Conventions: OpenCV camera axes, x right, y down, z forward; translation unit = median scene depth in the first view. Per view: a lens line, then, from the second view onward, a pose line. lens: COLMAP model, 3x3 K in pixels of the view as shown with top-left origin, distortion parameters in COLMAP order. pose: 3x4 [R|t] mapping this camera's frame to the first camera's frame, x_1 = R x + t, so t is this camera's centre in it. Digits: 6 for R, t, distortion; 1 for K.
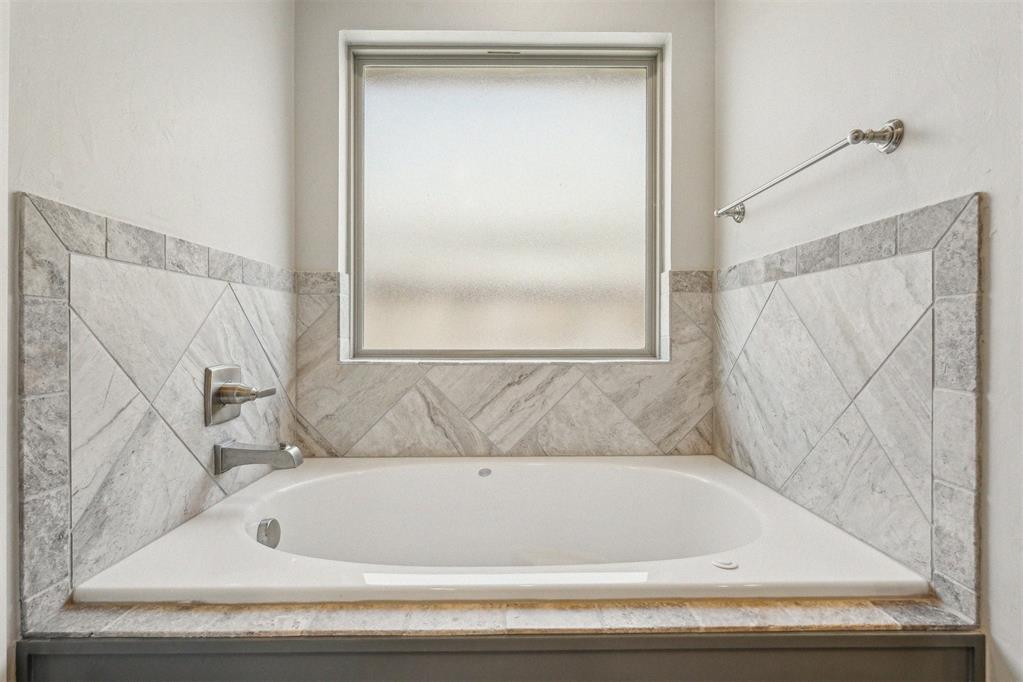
lens RADIAL K [[484.3, 0, 510.2], [0, 484.3, 330.1], [0, 0, 1]] dist [0.003376, 0.000193]
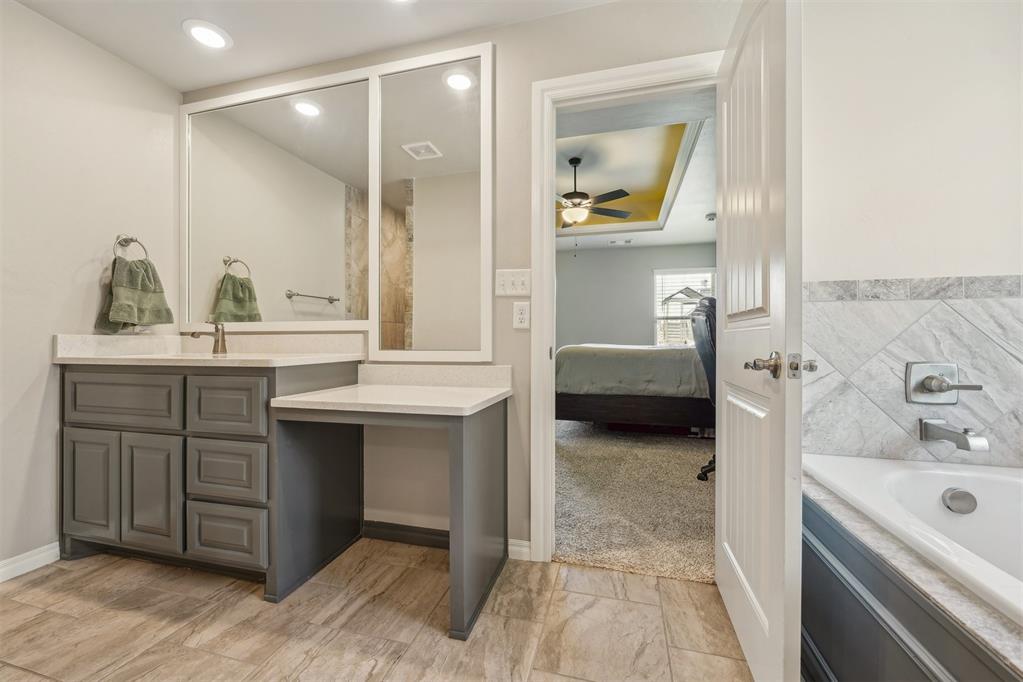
lens RADIAL K [[413.4, 0, 516.1], [0, 413.4, 340.6], [0, 0, 1]] dist [0.003292, -0.000629]
pose [[-0.273045, -0.003725, -0.961994, 0.922993], [0.001753, 0.999989, -0.004369, 0.016944], [0.962000, -0.002879, -0.273035, 0.225260]]
